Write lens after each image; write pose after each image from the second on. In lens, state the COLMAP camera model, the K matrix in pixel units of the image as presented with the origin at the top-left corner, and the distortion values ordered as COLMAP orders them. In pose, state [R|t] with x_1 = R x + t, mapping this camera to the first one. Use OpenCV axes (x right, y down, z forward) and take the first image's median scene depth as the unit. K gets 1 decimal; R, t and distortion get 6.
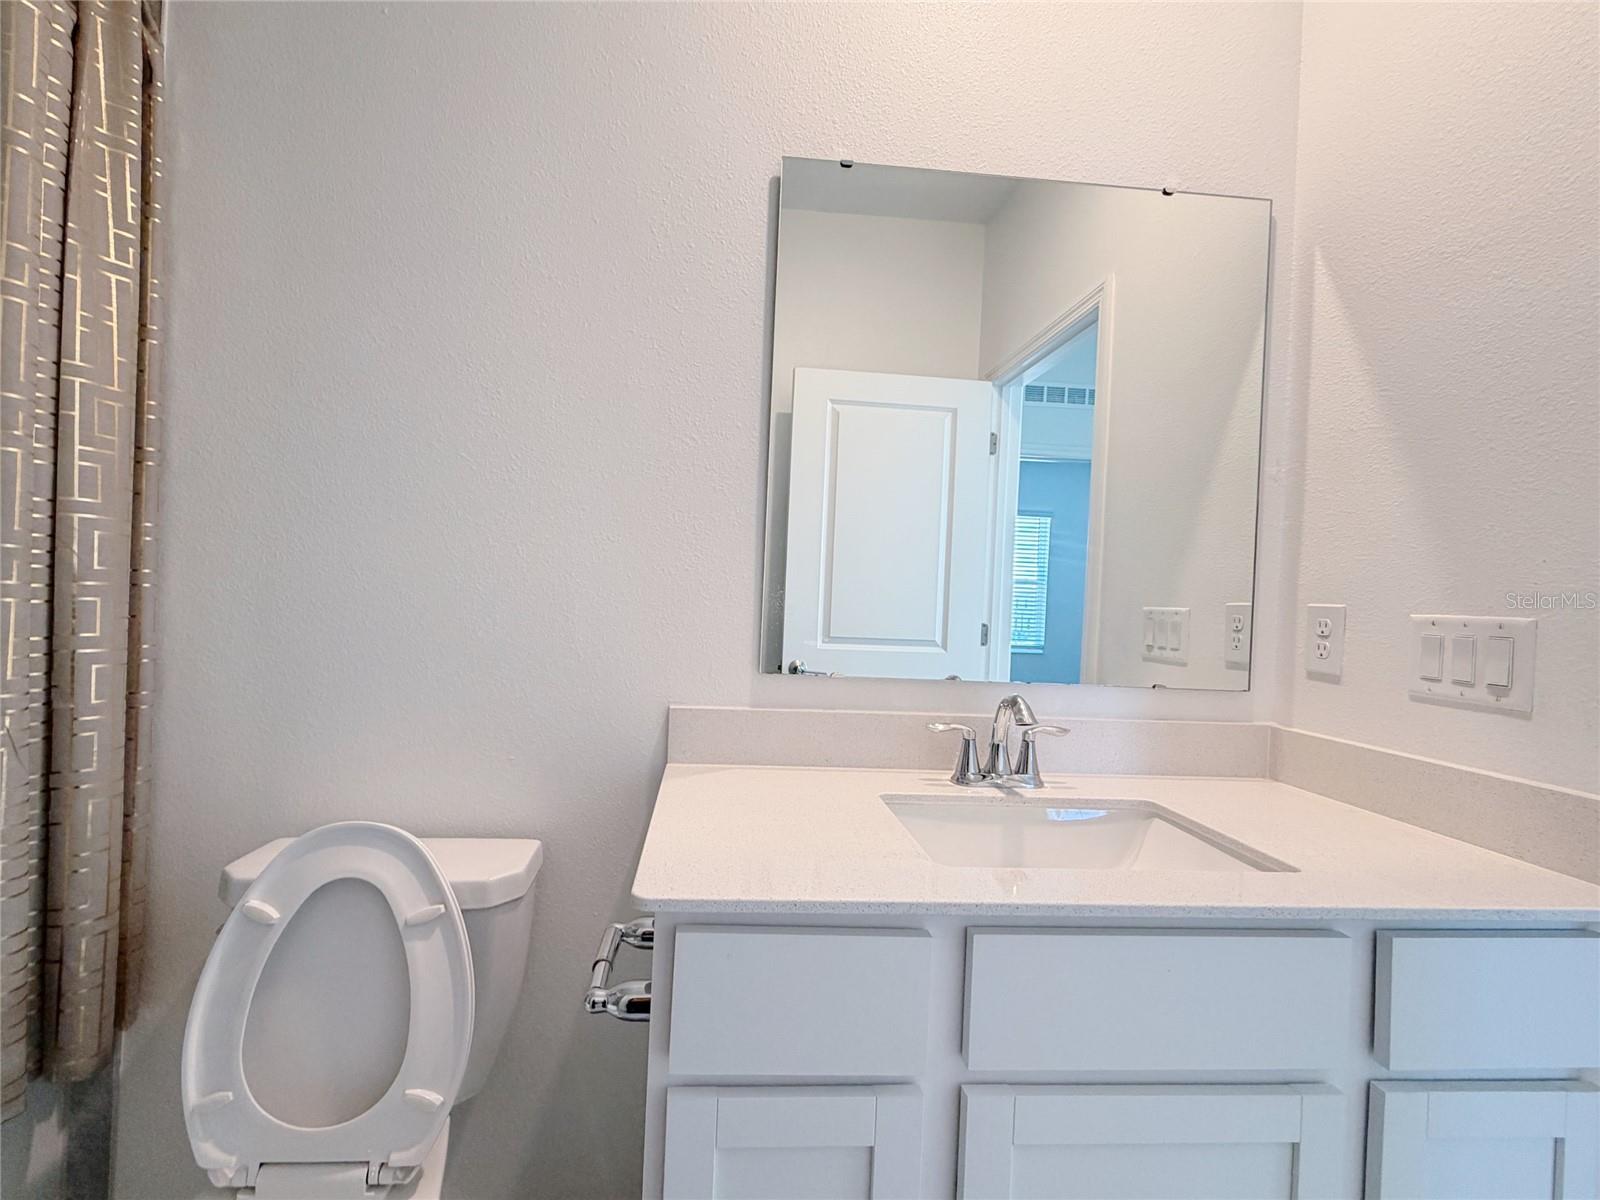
lens RADIAL K [[739.2, 0, 767.3], [0, 739.2, 608.7], [0, 0, 1]] dist [-0.001339, 0.000620]
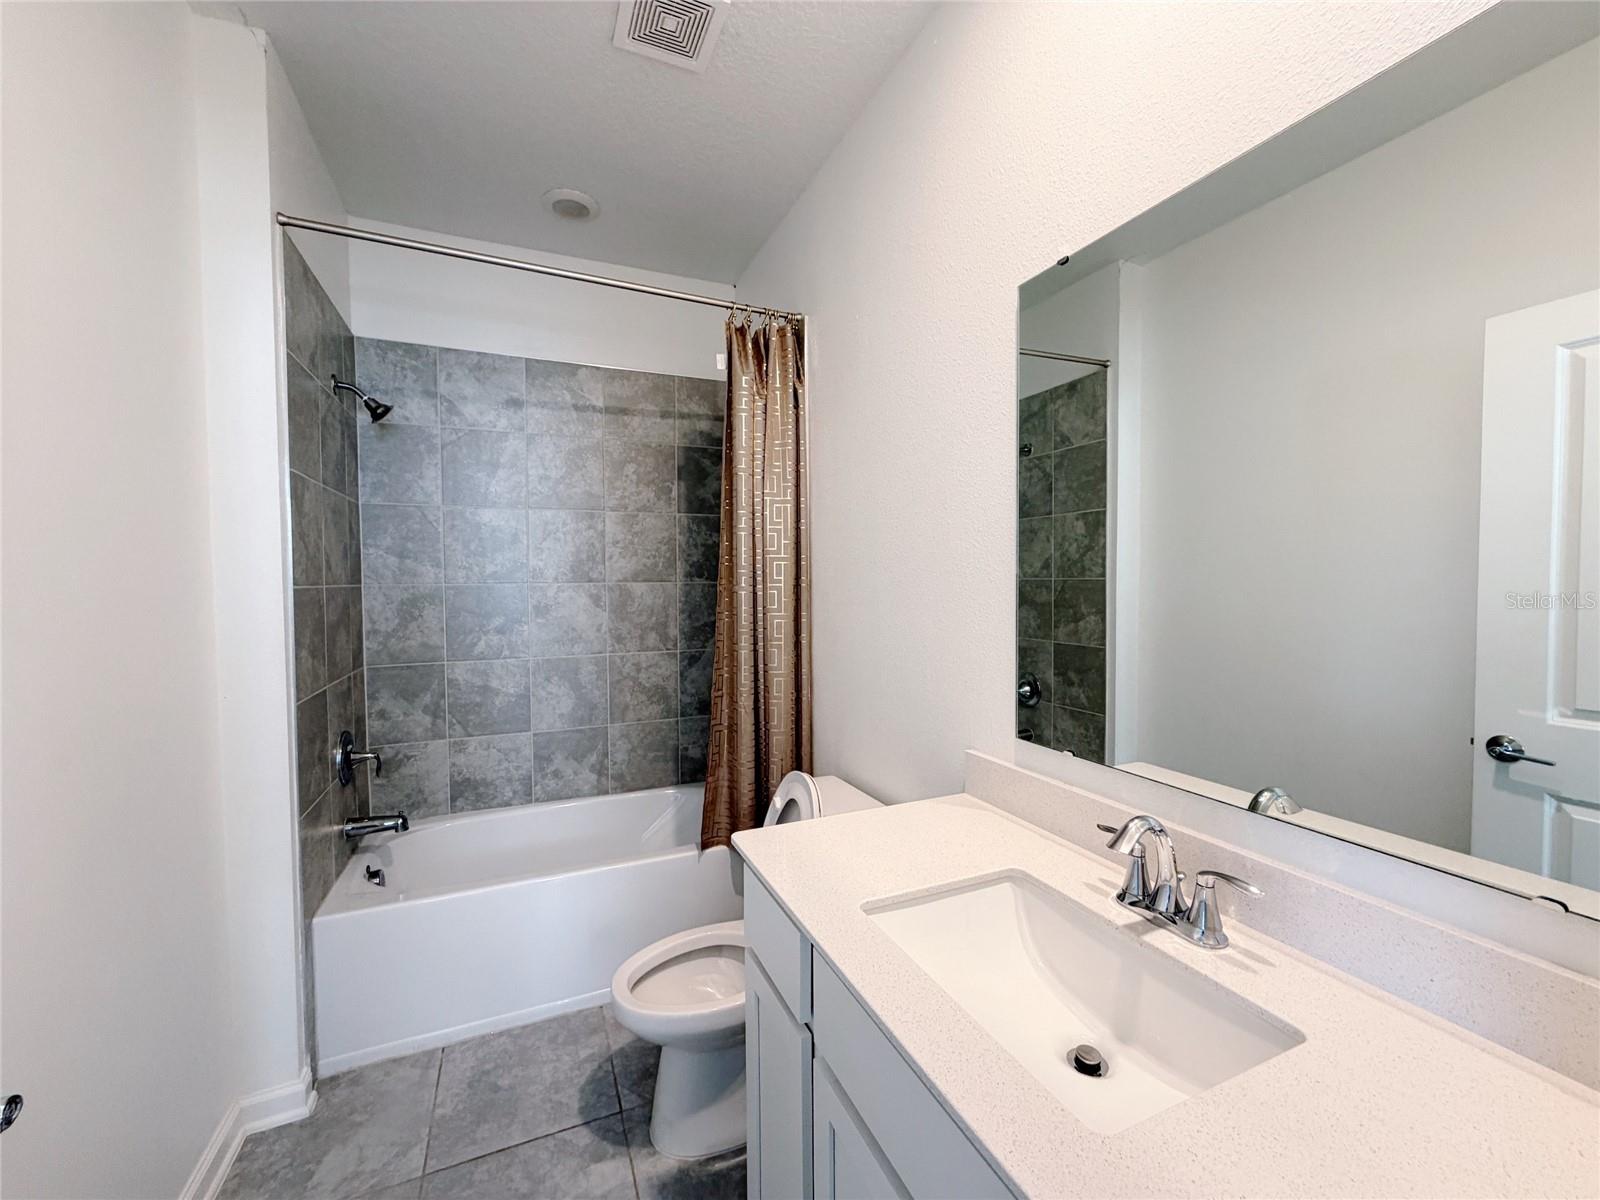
lens RADIAL K [[642.2, 0, 798.0], [0, 642.2, 599.6], [0, 0, 1]] dist [-0.000580, 0.000421]
pose [[0.332638, -0.016111, -0.942917, 0.845171], [0.014590, 0.999822, -0.011936, -0.124650], [0.942942, -0.009787, 0.332814, 0.346701]]
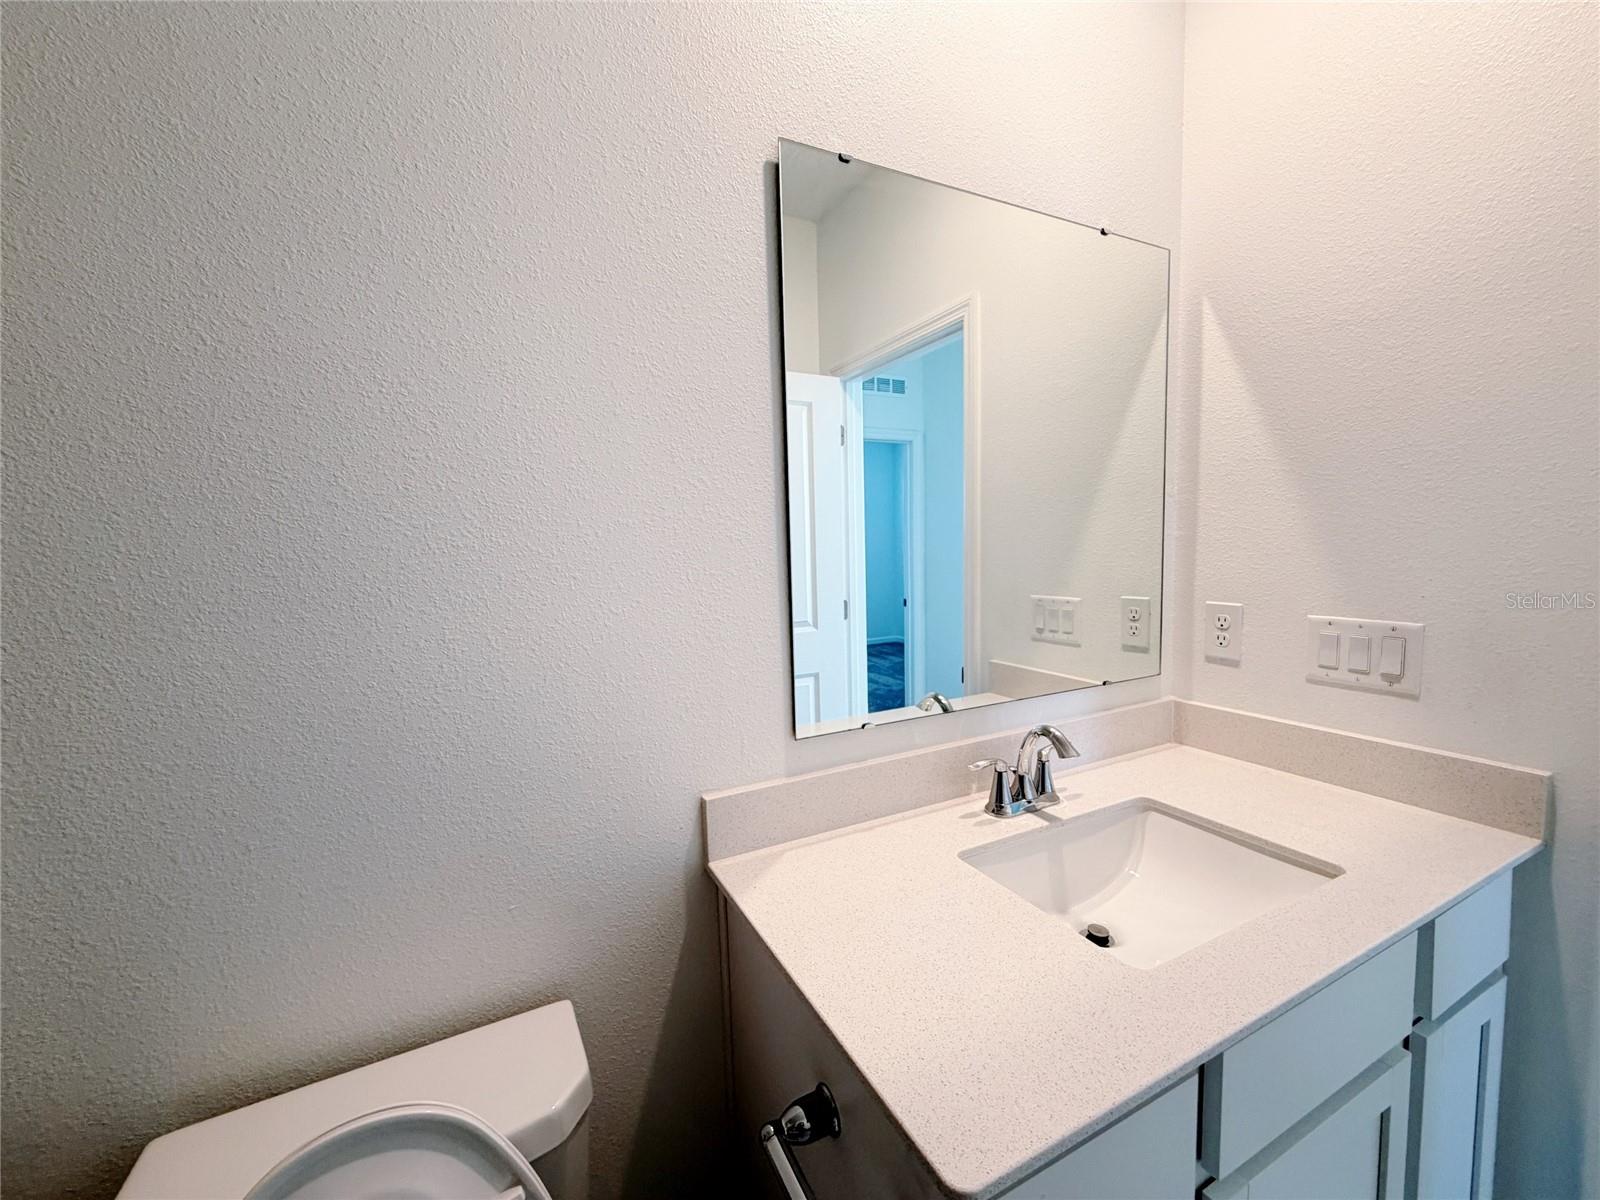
lens RADIAL K [[642.2, 0, 794.5], [0, 642.2, 603.2], [0, 0, 1]] dist [-0.000580, 0.000421]
pose [[0.919635, -0.104073, 0.378735, -0.297879], [0.071517, 0.992507, 0.099076, -0.159708], [-0.386208, -0.064027, 0.920187, 0.291853]]
